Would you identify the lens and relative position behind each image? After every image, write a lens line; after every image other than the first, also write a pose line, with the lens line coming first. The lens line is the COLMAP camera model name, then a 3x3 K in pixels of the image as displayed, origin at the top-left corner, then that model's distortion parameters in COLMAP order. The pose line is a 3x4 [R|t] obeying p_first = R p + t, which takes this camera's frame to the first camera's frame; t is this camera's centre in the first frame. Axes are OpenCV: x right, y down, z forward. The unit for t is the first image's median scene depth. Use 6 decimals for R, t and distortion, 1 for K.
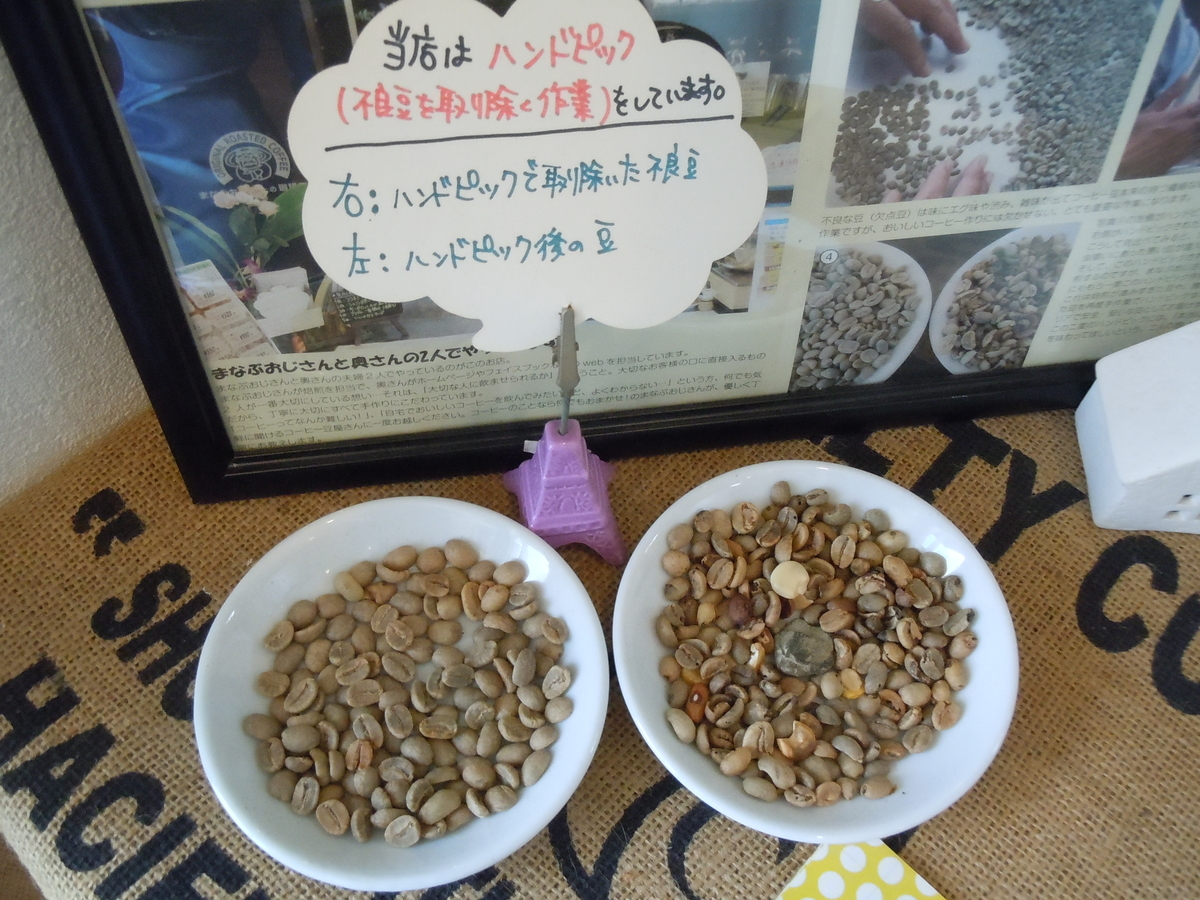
lens RADIAL K [[1162.5, 0, 602.2], [0, 1162.5, 456.6], [0, 0, 1]] dist [-0.008267, 0.000000]
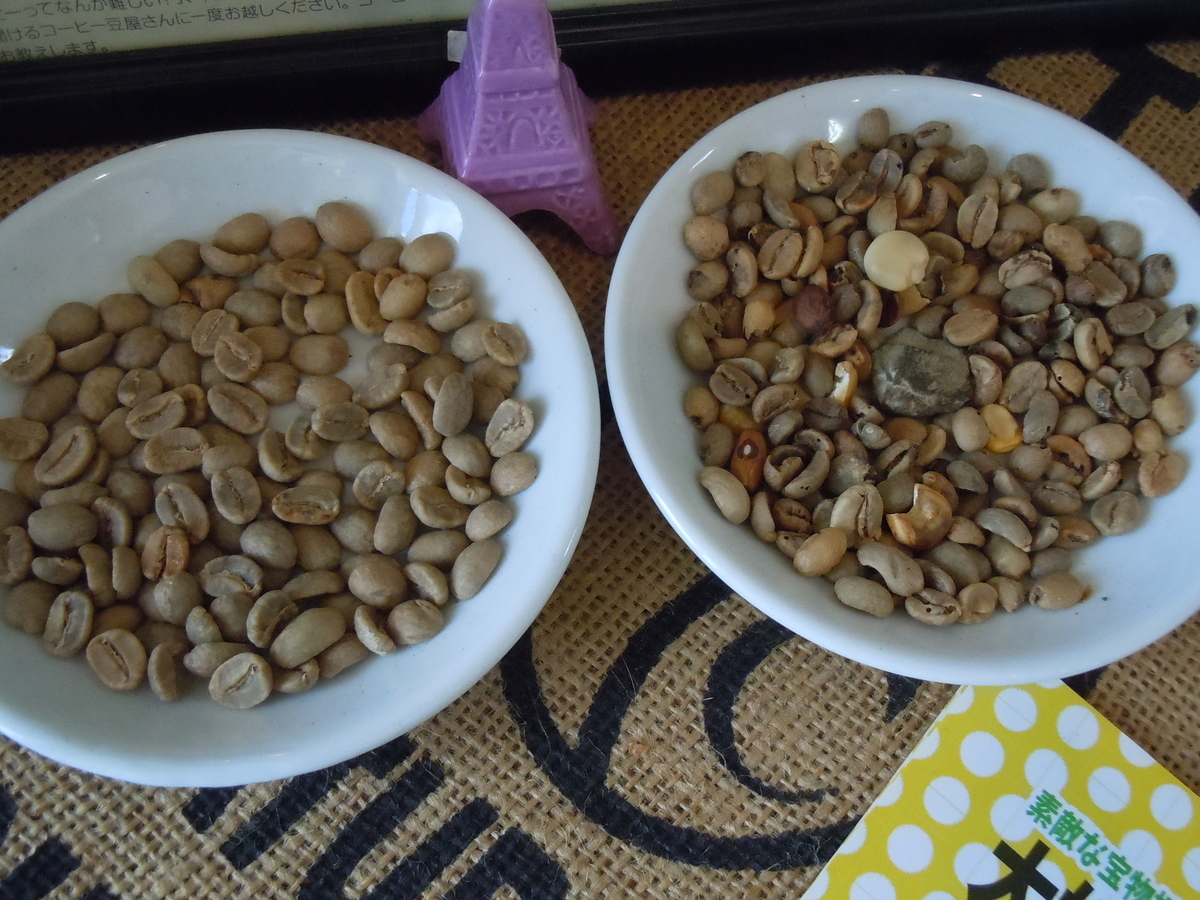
lens RADIAL K [[1162.5, 0, 597.2], [0, 1162.5, 444.2], [0, 0, 1]] dist [-0.008267, 0.000000]
pose [[0.999272, -0.015324, 0.034944, -0.015751], [0.011602, 0.994473, 0.104352, 0.140515], [-0.036350, -0.103871, 0.993926, 0.412905]]
